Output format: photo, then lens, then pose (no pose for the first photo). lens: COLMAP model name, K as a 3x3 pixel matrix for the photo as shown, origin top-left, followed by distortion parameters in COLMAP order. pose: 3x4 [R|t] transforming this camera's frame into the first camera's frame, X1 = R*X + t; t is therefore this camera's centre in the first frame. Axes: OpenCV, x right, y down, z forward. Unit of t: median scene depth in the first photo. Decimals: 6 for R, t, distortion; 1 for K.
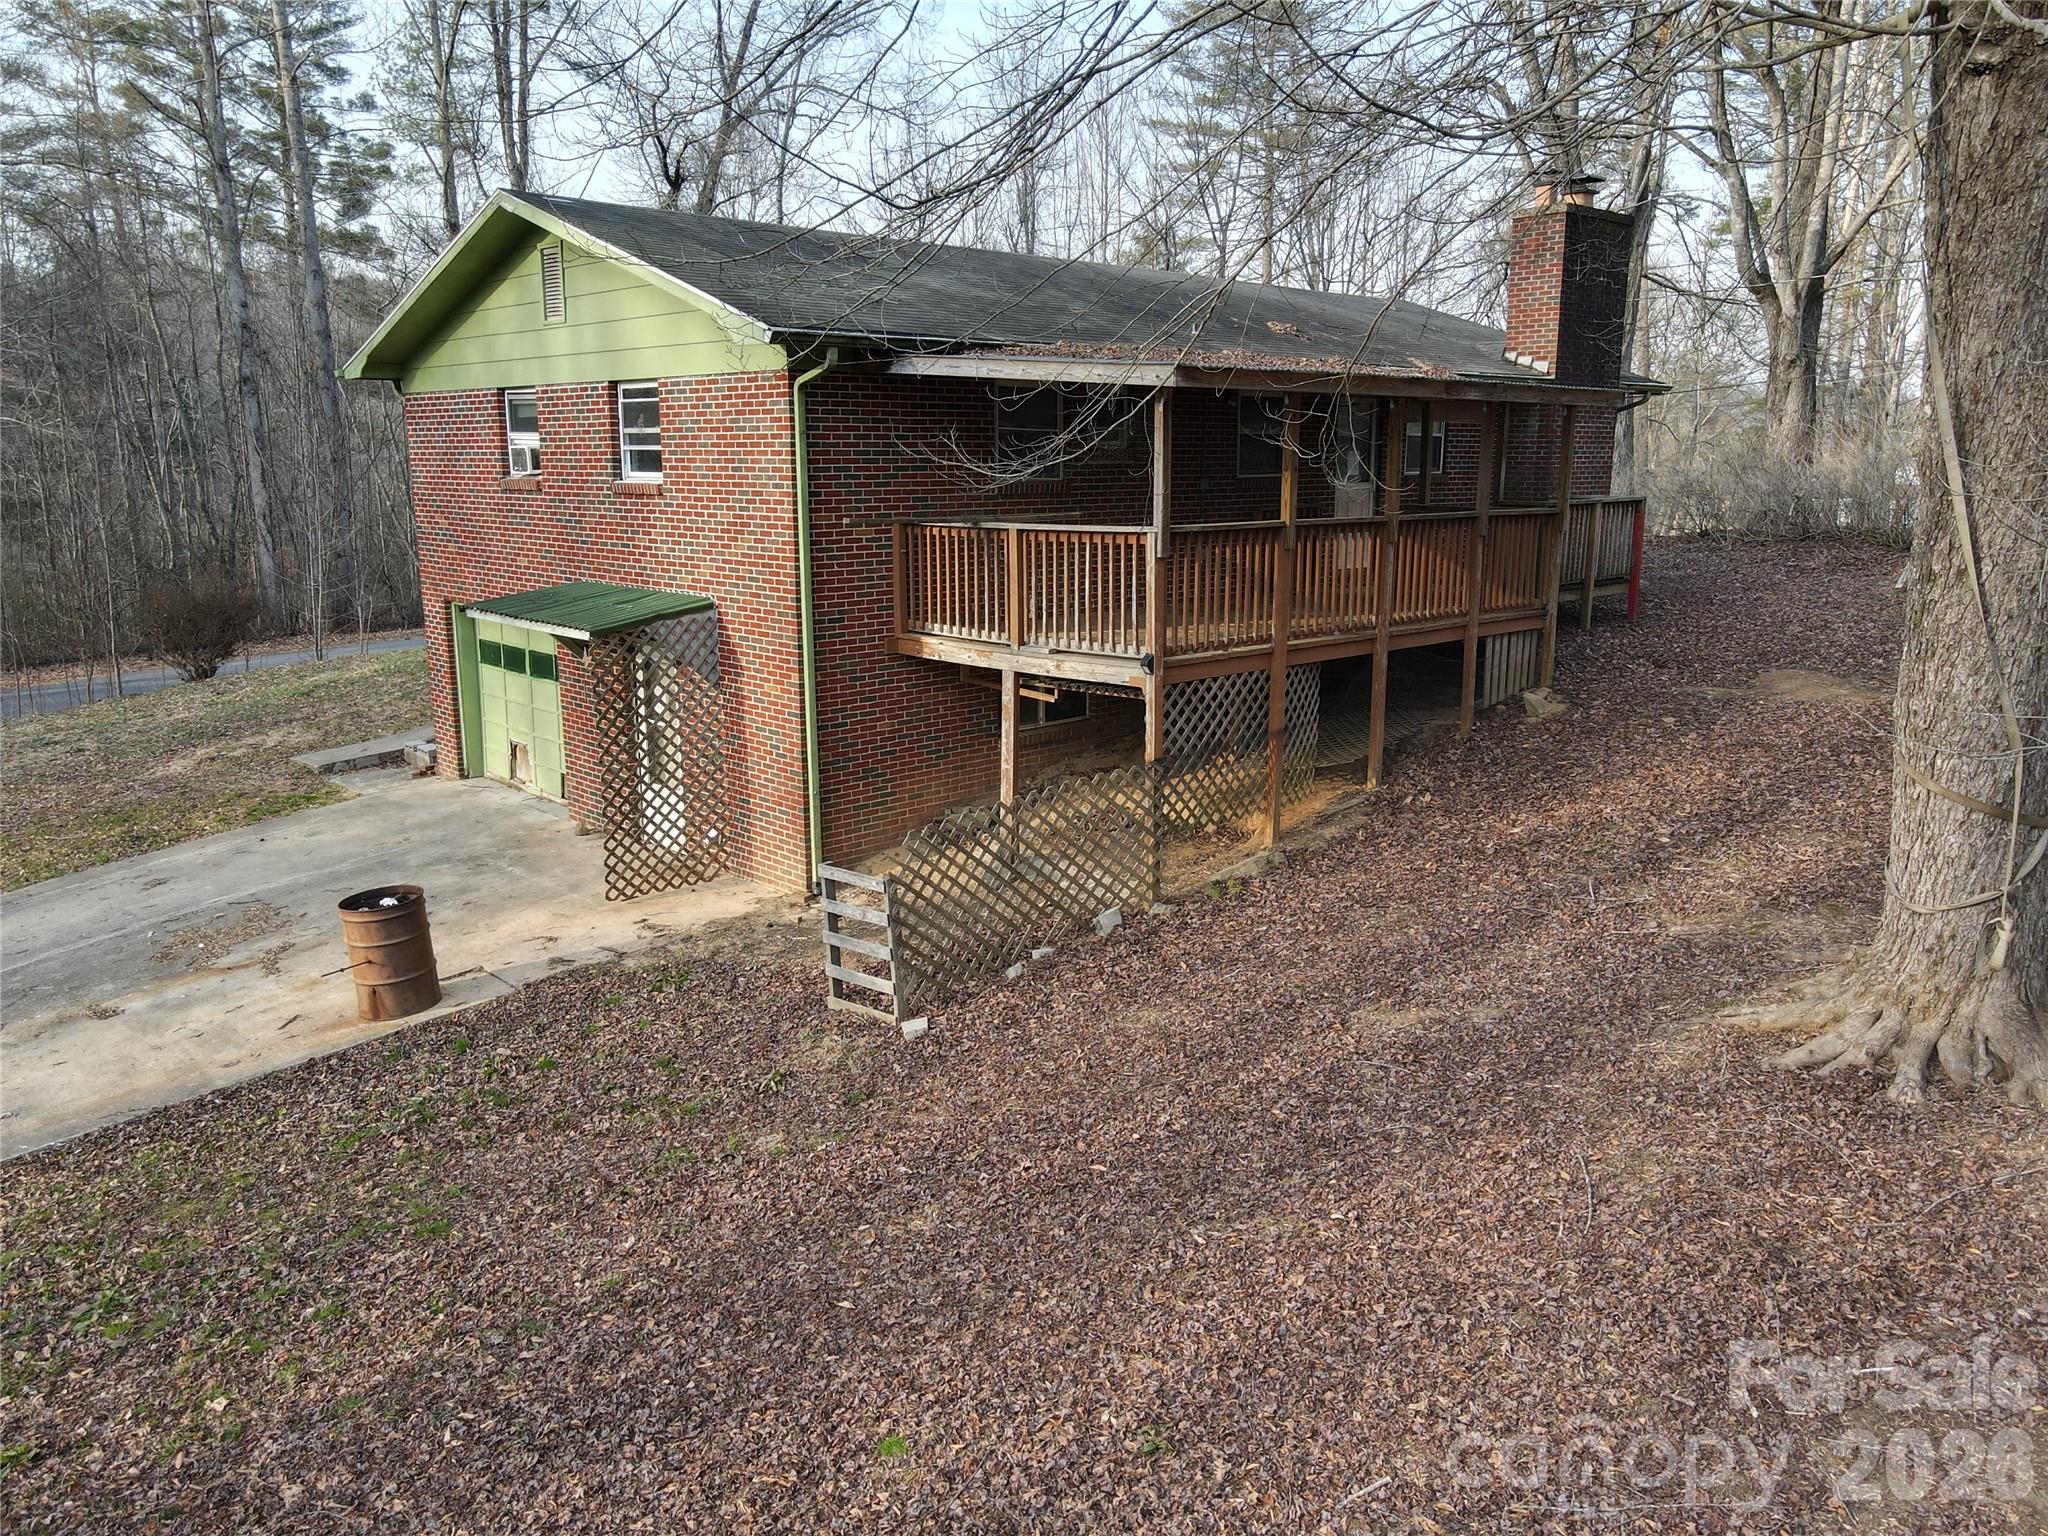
lens RADIAL K [[1479.3, 0, 1039.6], [0, 1479.3, 764.0], [0, 0, 1]] dist [-0.013784, 0.051426]
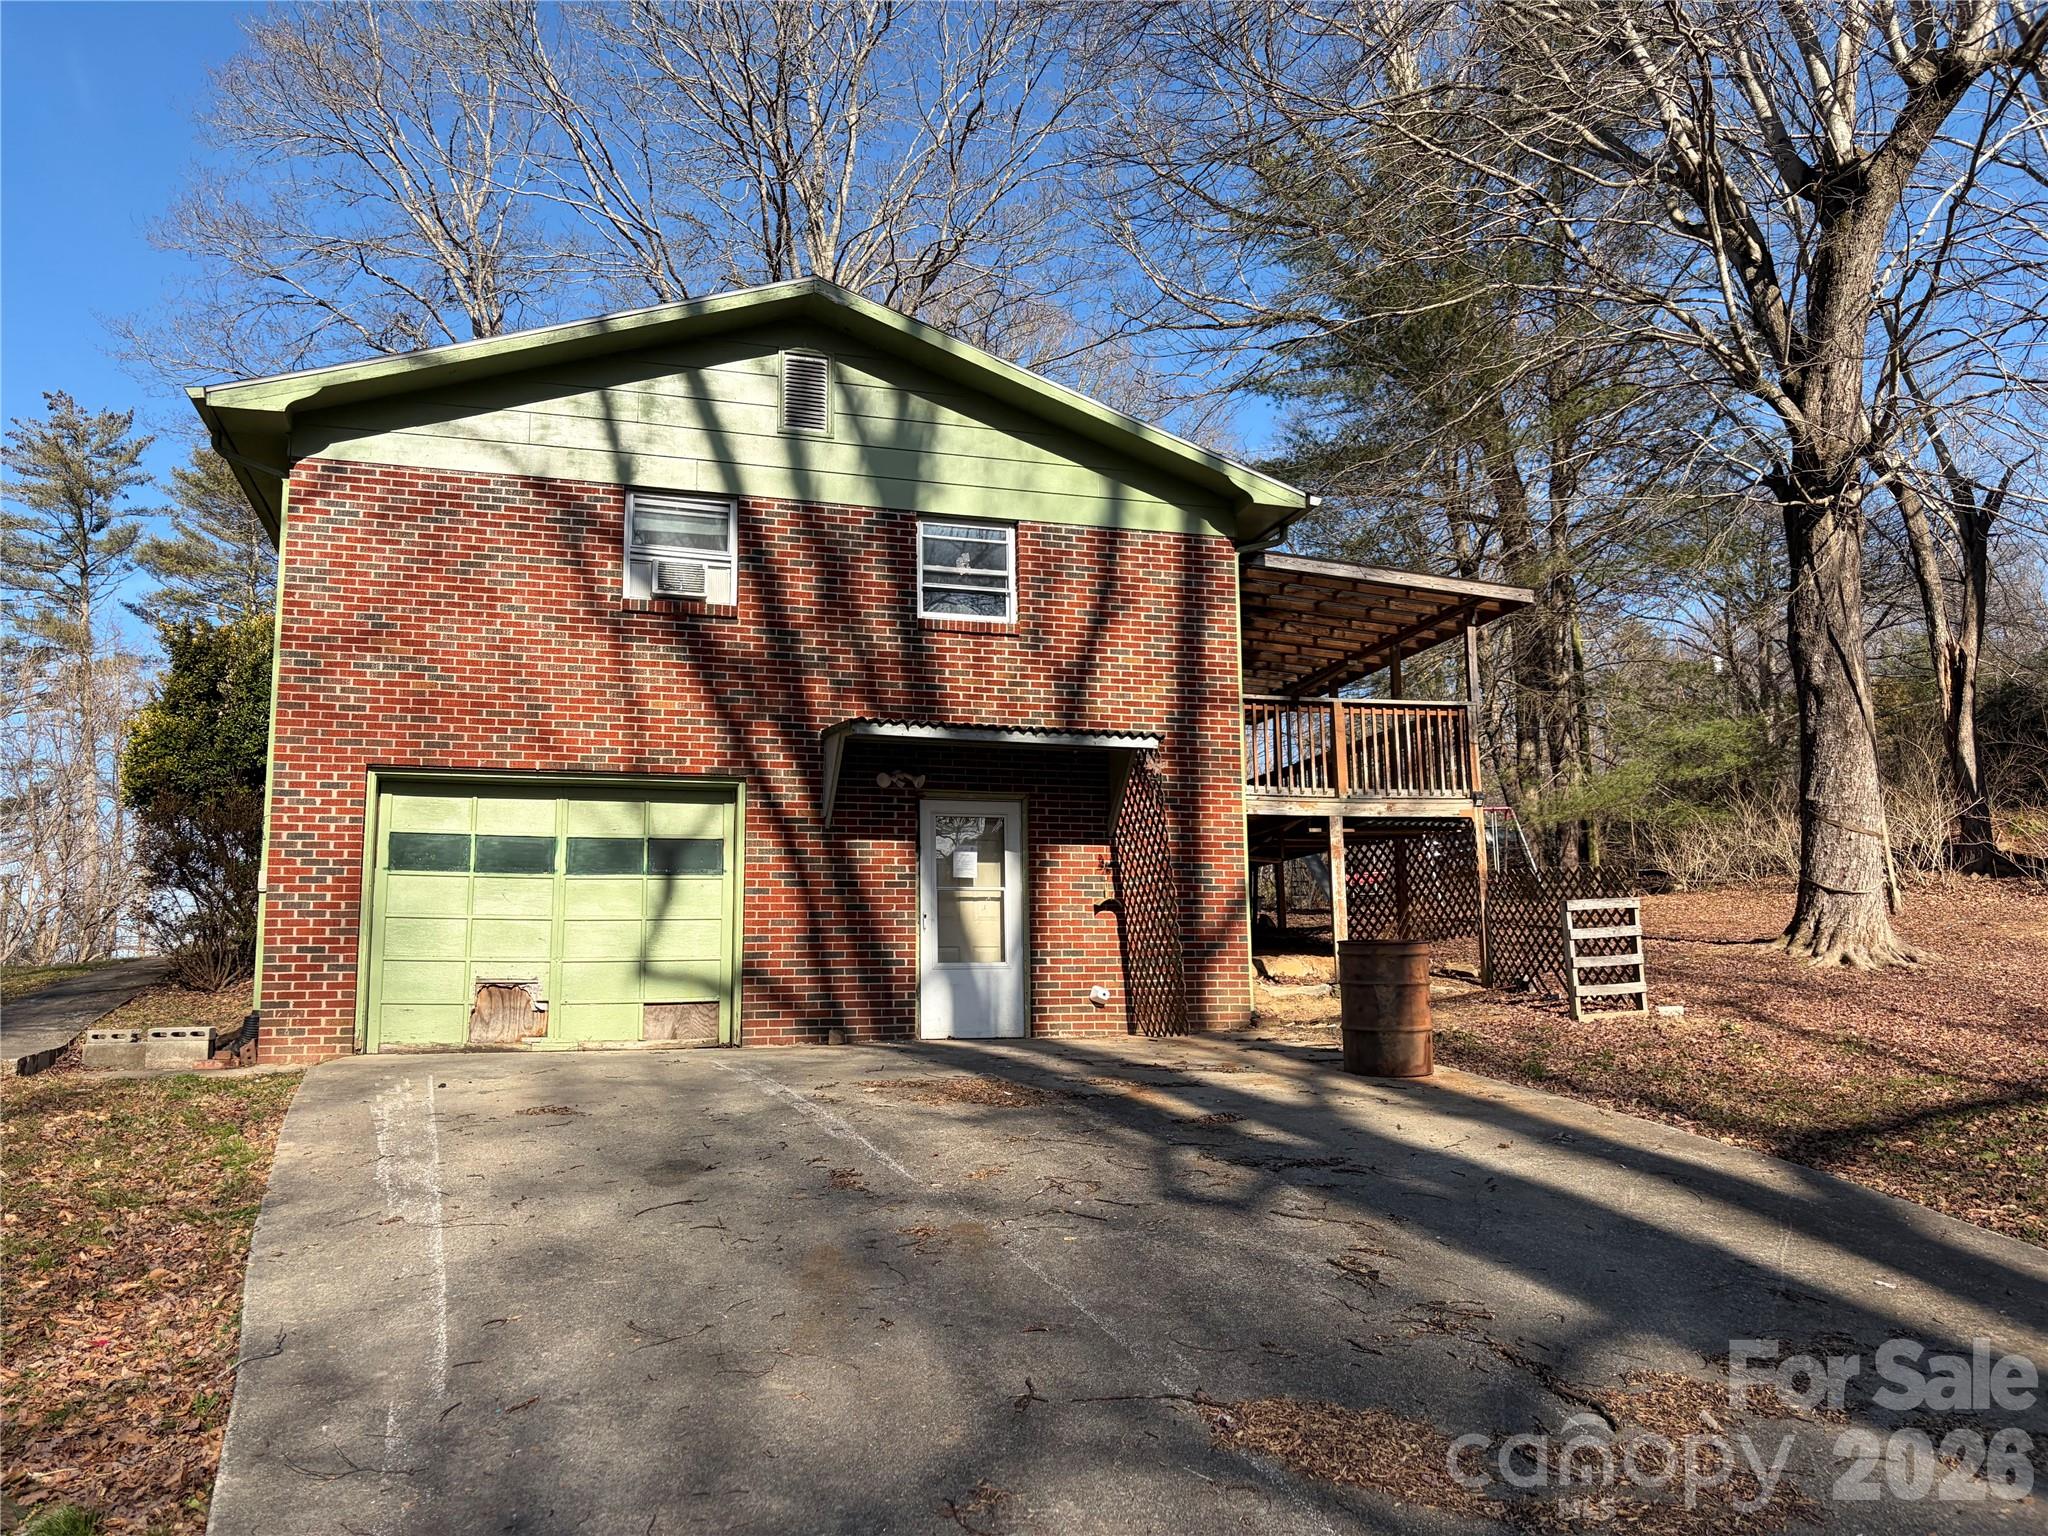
lens RADIAL K [[1527.1, 0, 1018.4], [0, 1527.1, 755.1], [0, 0, 1]] dist [0.047615, -0.063714]
pose [[0.467661, 0.144779, 0.871971, -1.225982], [0.193878, 0.945670, -0.260997, 0.163598], [-0.862383, 0.291114, 0.414183, 0.684878]]
